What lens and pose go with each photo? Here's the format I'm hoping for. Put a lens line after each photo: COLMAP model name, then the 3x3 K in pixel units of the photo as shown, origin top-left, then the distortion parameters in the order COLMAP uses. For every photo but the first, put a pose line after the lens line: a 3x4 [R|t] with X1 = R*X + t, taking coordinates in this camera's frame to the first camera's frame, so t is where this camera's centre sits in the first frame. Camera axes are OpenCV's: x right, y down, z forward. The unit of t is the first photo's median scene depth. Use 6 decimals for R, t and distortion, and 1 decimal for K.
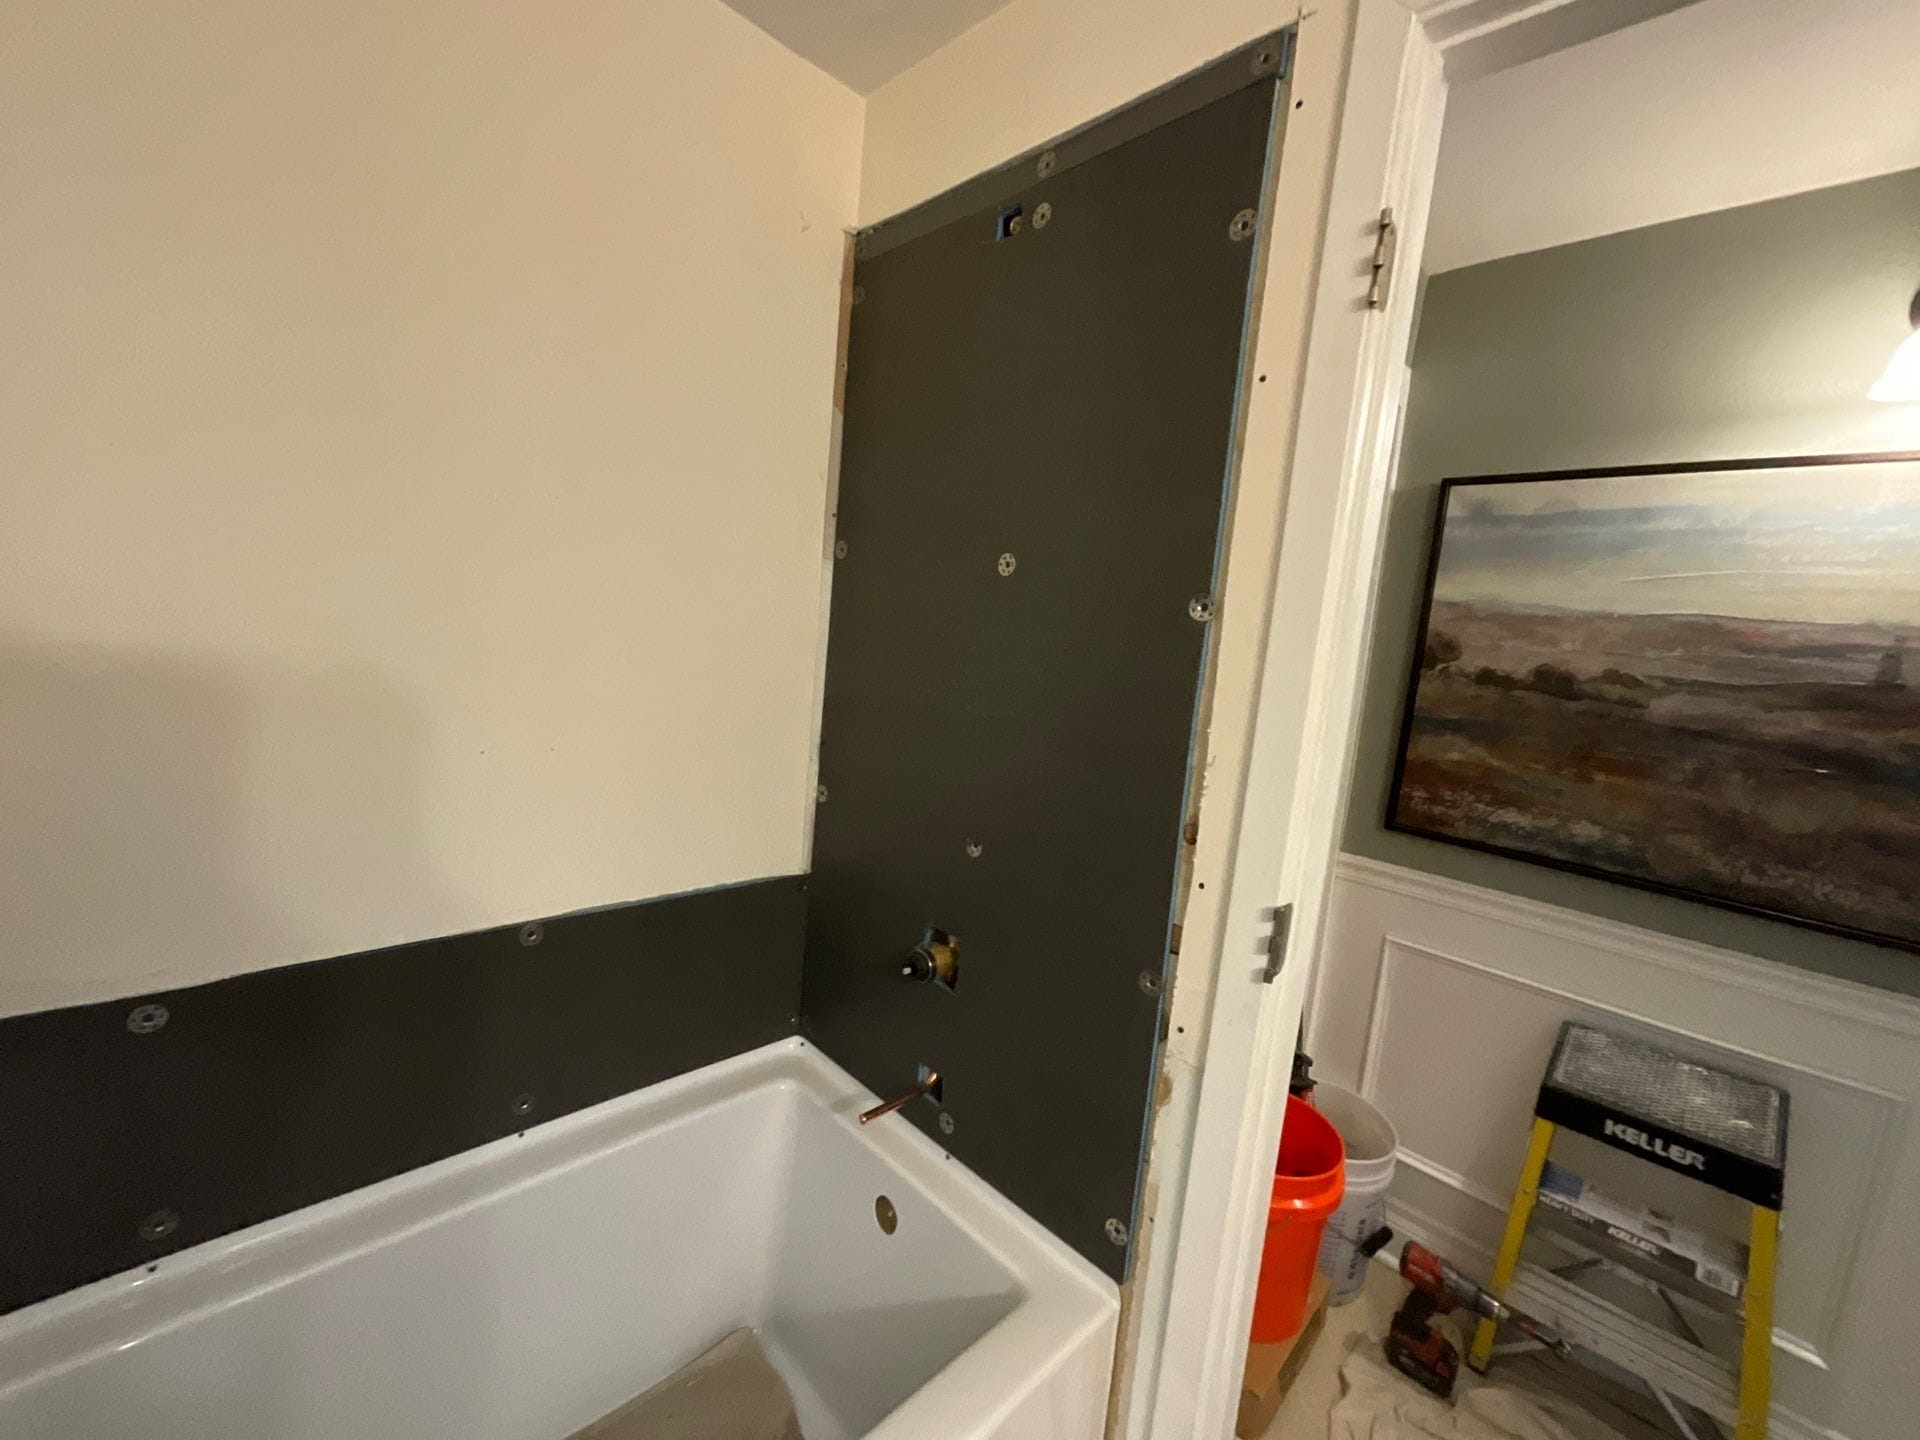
lens RADIAL K [[761.7, 0, 952.8], [0, 761.7, 721.5], [0, 0, 1]] dist [0.001268, -0.004057]
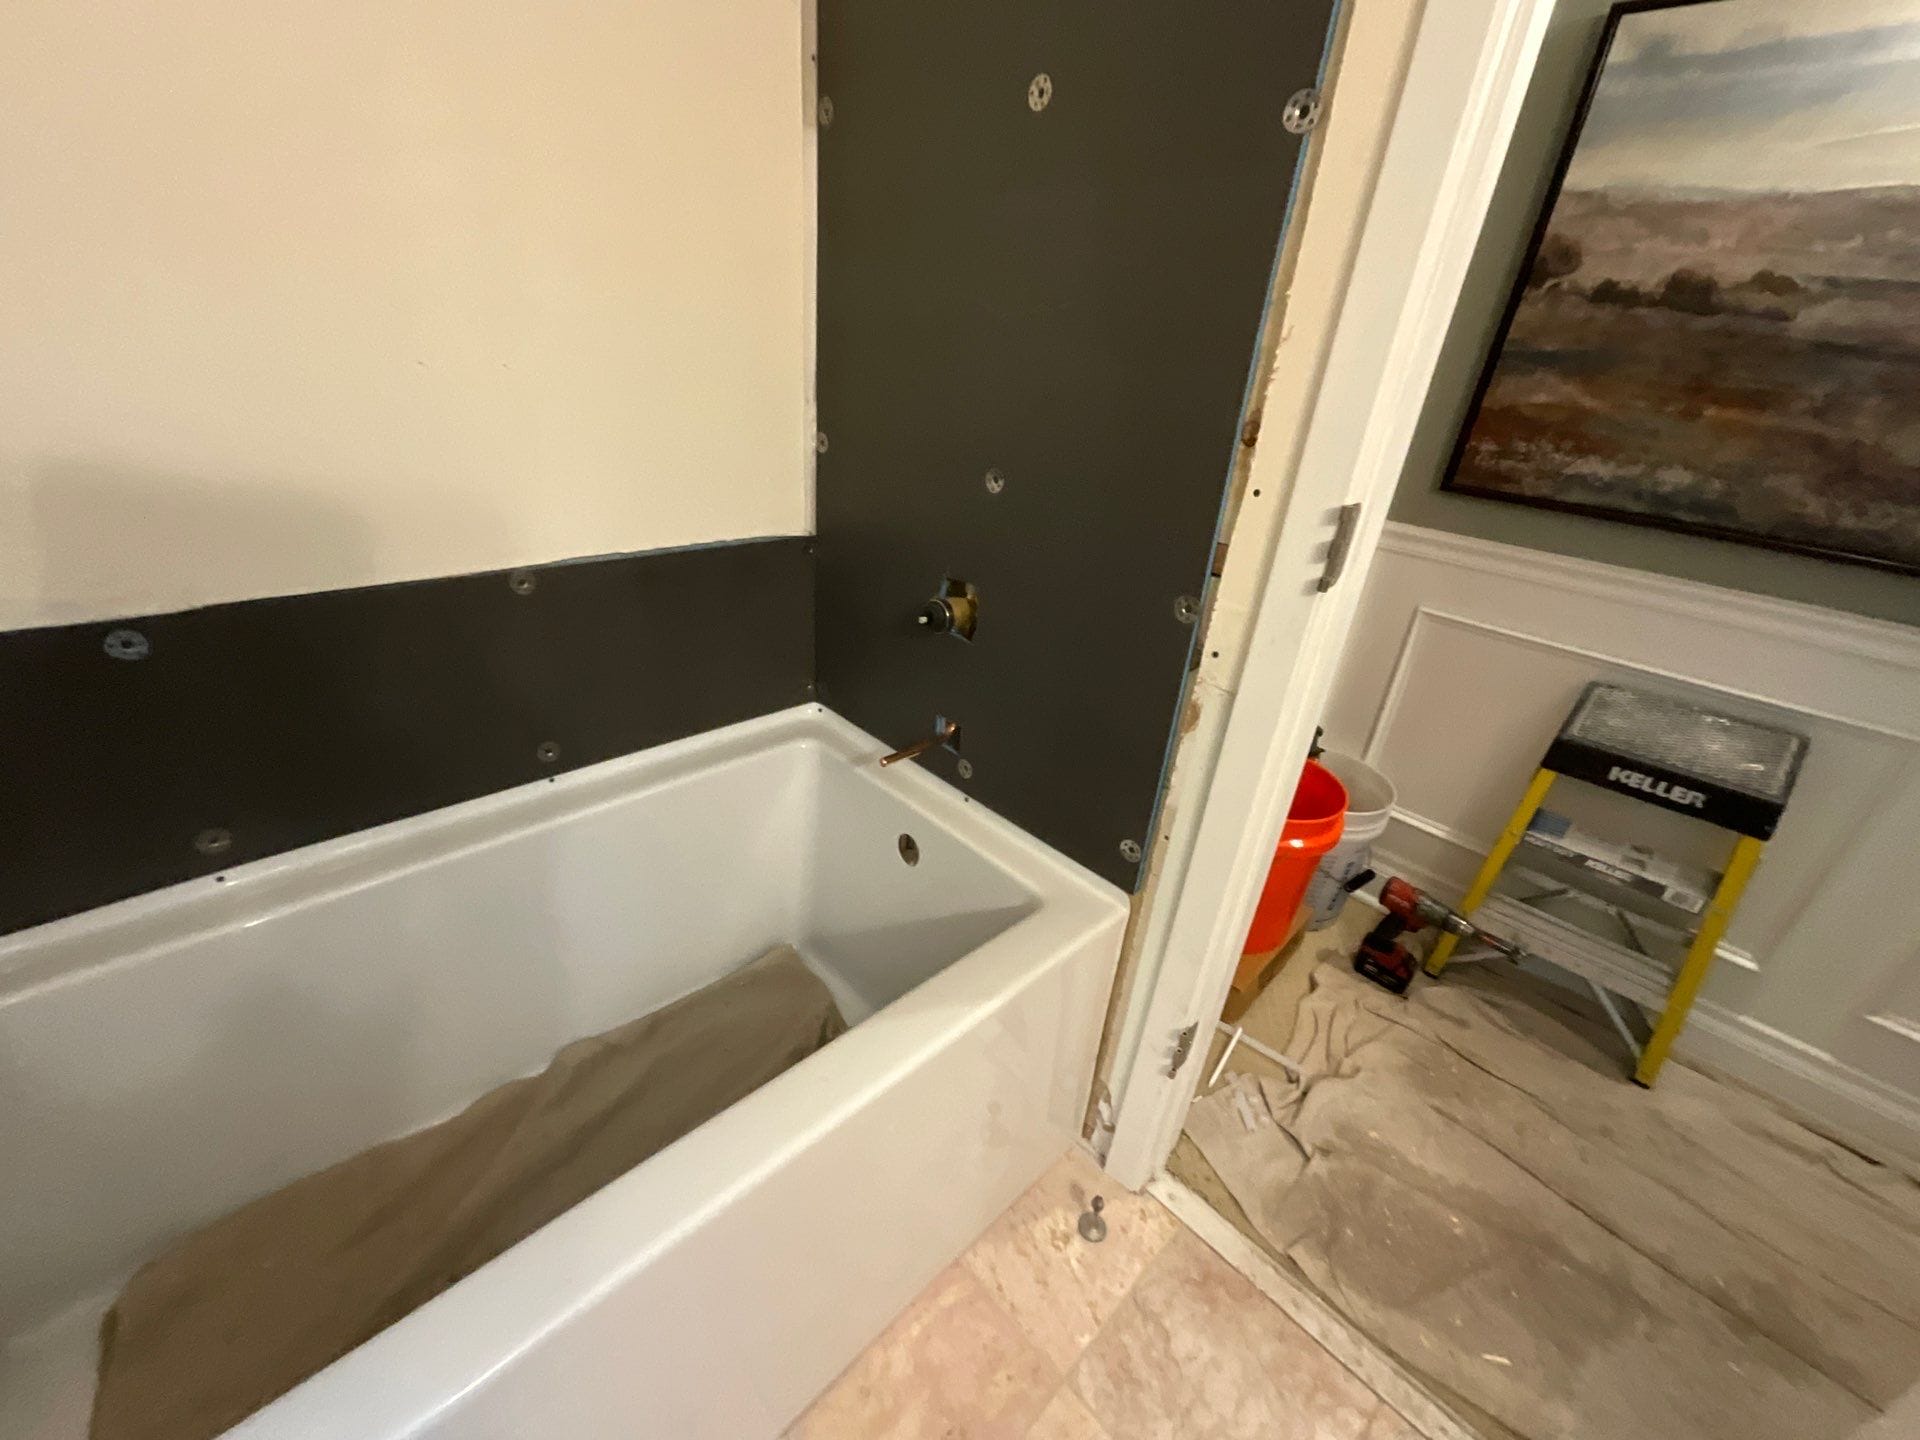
lens RADIAL K [[761.7, 0, 952.8], [0, 761.7, 721.5], [0, 0, 1]] dist [0.001268, -0.004057]
pose [[0.999882, -0.007082, -0.013664, -0.009293], [0.011331, 0.939538, 0.342256, 0.106163], [0.010414, -0.342370, 0.939507, 0.054138]]
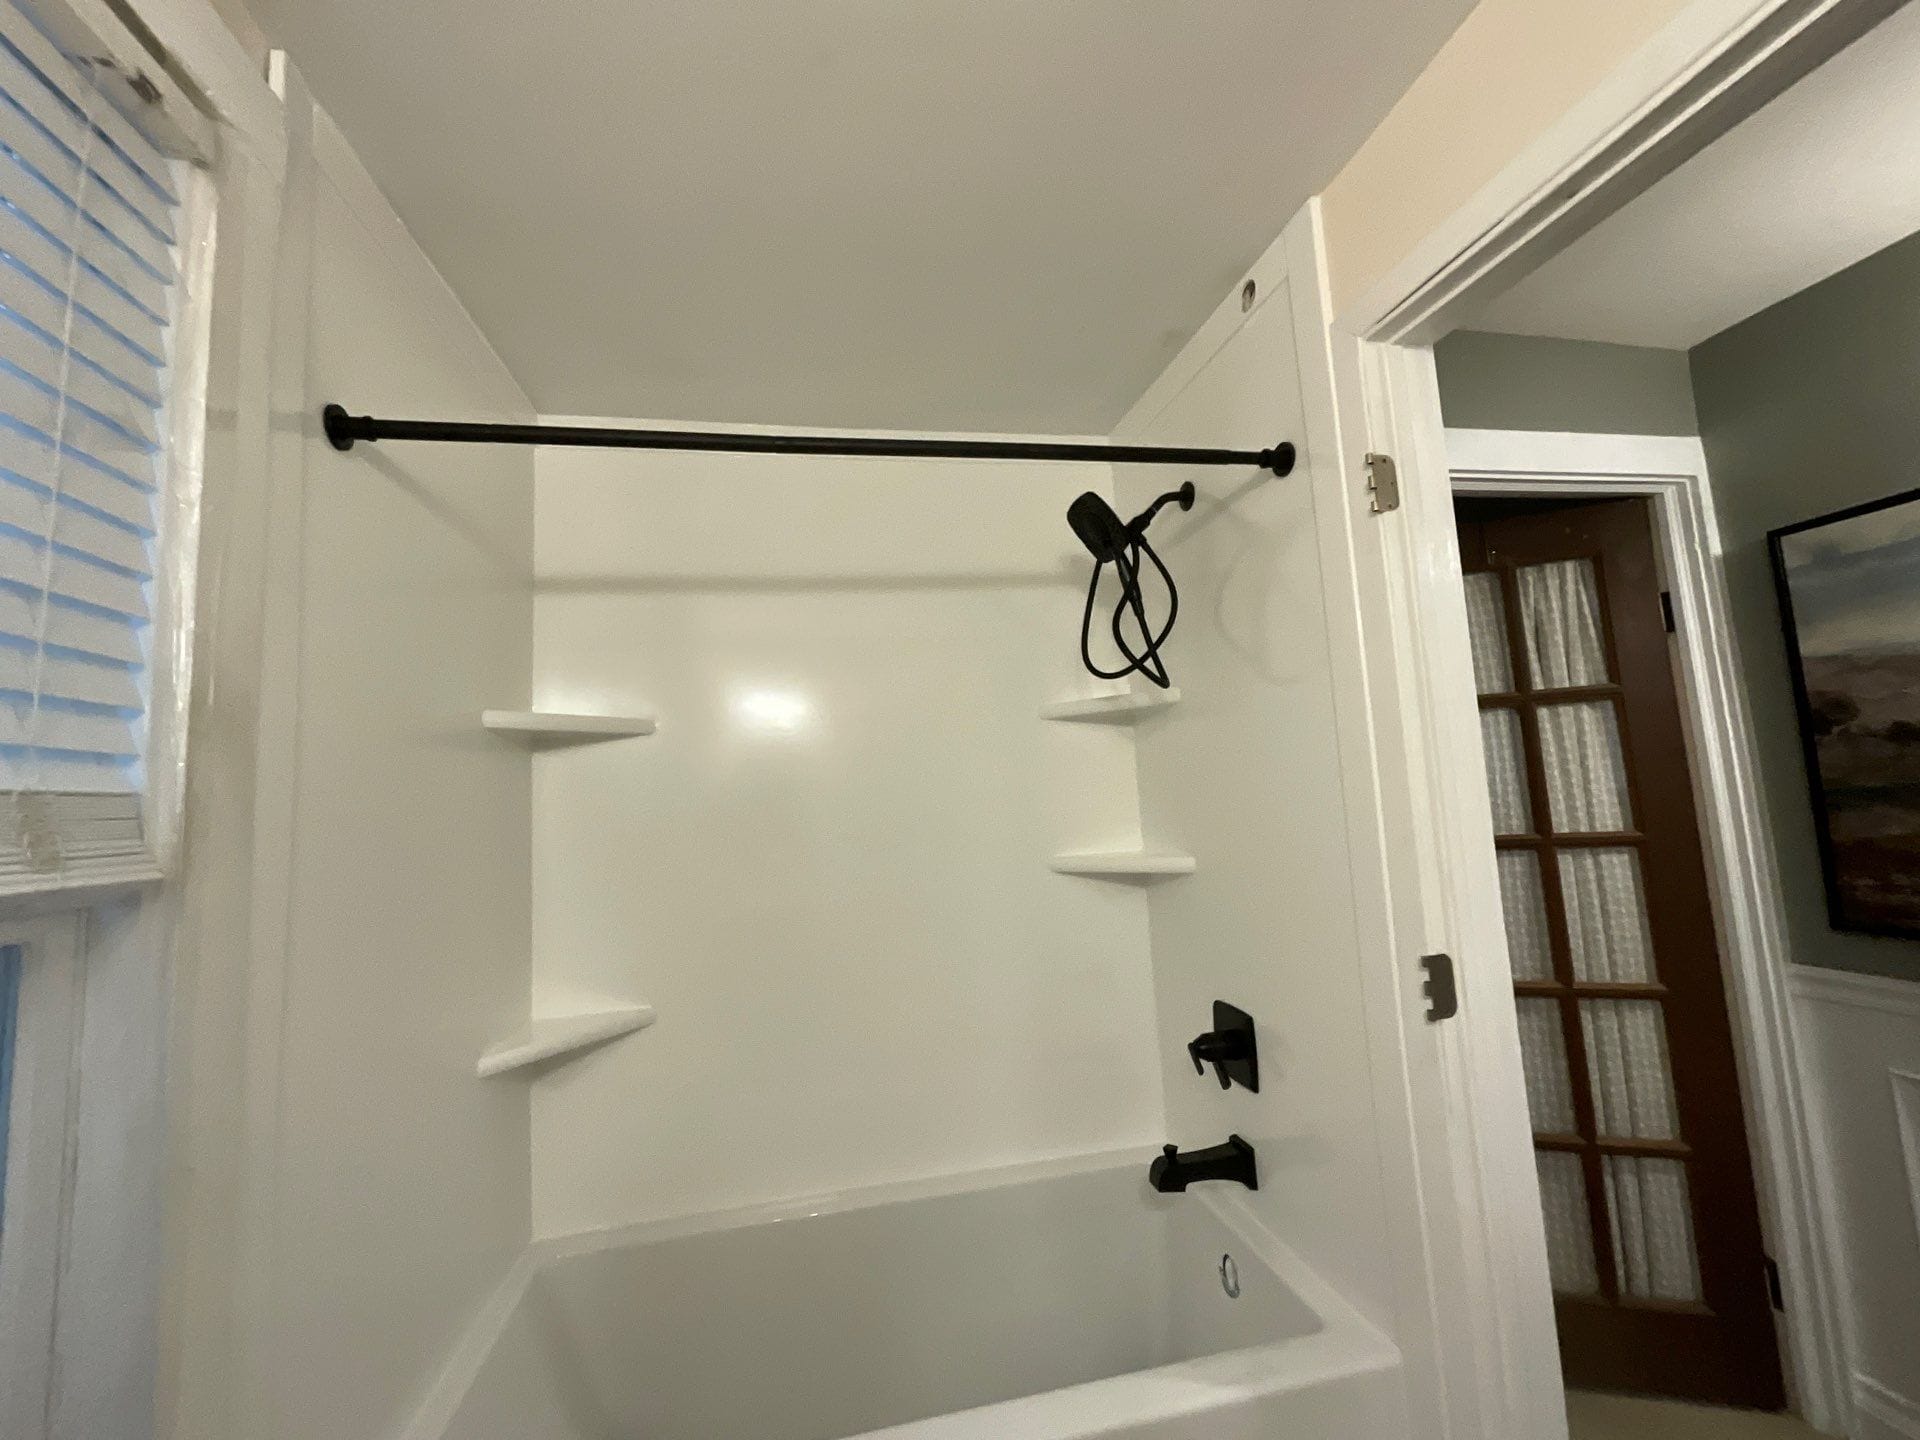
lens RADIAL K [[761.7, 0, 952.8], [0, 761.7, 721.5], [0, 0, 1]] dist [0.001268, -0.004057]
pose [[0.831304, -0.190924, -0.521998, 0.312178], [0.066286, 0.966505, -0.247942, 0.080627], [0.551852, 0.171514, 0.816114, -0.314203]]
